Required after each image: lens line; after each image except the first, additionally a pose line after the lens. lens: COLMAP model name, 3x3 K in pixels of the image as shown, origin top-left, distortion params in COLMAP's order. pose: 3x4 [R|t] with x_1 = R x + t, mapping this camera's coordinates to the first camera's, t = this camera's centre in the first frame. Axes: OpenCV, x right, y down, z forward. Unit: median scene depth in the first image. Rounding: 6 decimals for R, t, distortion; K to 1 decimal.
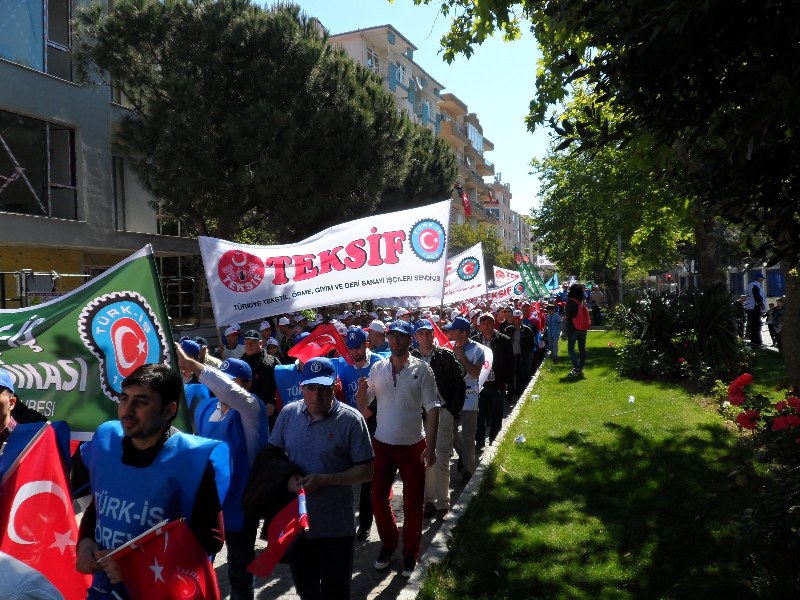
lens RADIAL K [[658.6, 0, 402.0], [0, 658.6, 290.1], [0, 0, 1]] dist [0.014819, -0.042019]
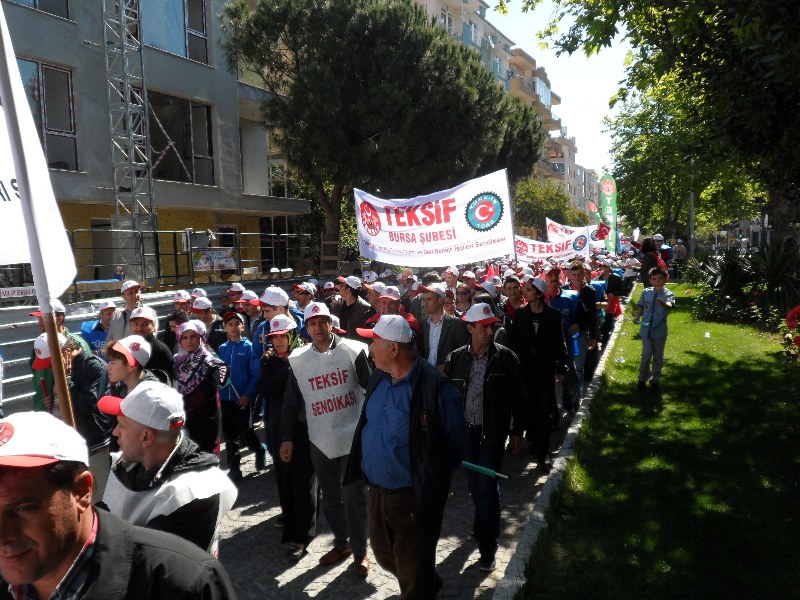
lens RADIAL K [[658.6, 0, 399.9], [0, 658.6, 293.4], [0, 0, 1]] dist [0.014819, -0.042019]
pose [[0.995907, 0.004676, -0.090263, -0.063209], [0.001795, 0.997441, 0.071474, 0.001175], [0.090367, -0.071343, 0.993350, -0.148780]]
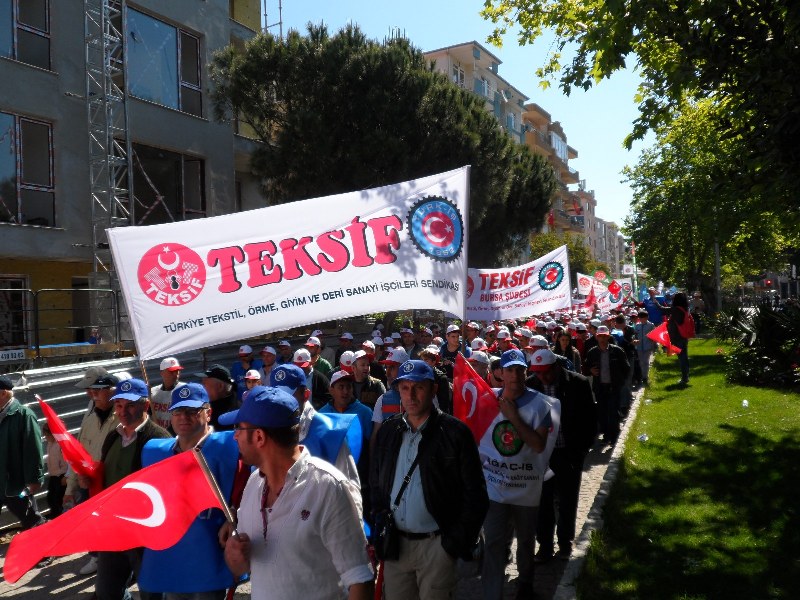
lens RADIAL K [[658.6, 0, 400.4], [0, 658.6, 291.5], [0, 0, 1]] dist [0.014819, -0.042019]
pose [[0.992371, -0.013902, -0.122505, -0.037739], [0.012158, 0.999814, -0.014974, -0.001136], [0.122690, 0.013371, 0.992355, -0.061782]]
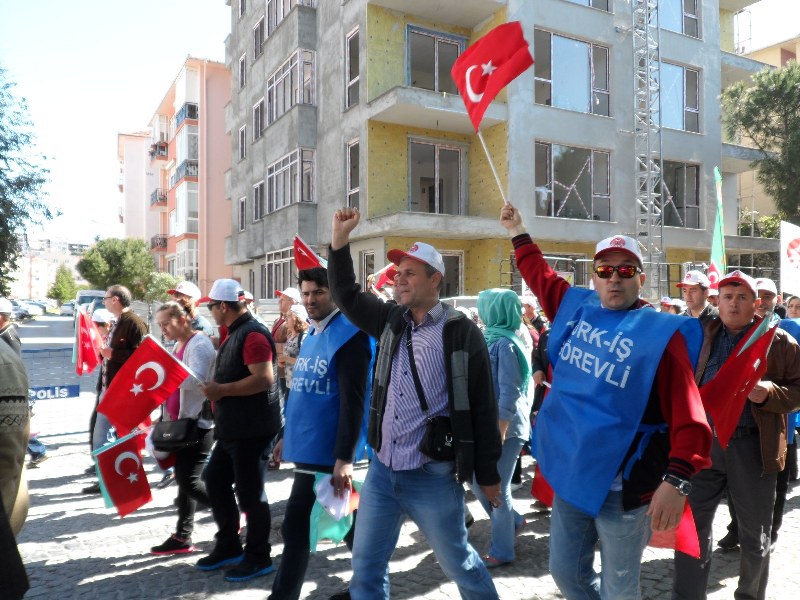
lens RADIAL K [[658.6, 0, 406.9], [0, 658.6, 300.8], [0, 0, 1]] dist [0.014819, -0.042019]
pose [[0.778502, 0.023678, -0.627196, -0.088360], [-0.014813, 0.999703, 0.019355, 0.034497], [0.627467, -0.005777, 0.778621, -0.550990]]
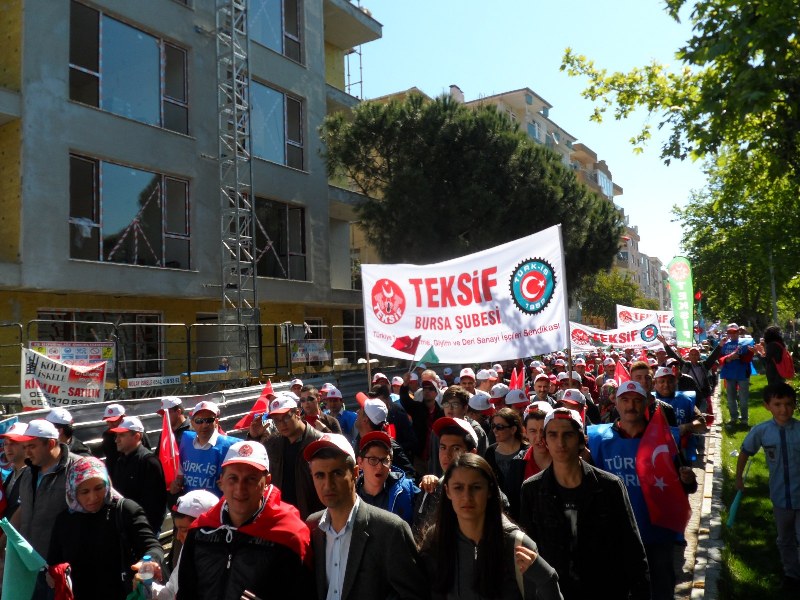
lens RADIAL K [[658.6, 0, 398.2], [0, 658.6, 292.4], [0, 0, 1]] dist [0.014819, -0.042019]
pose [[0.983616, -0.017735, -0.179401, -0.108189], [0.005976, 0.997810, -0.065880, -0.002450], [0.180177, 0.063728, 0.981568, -0.187366]]
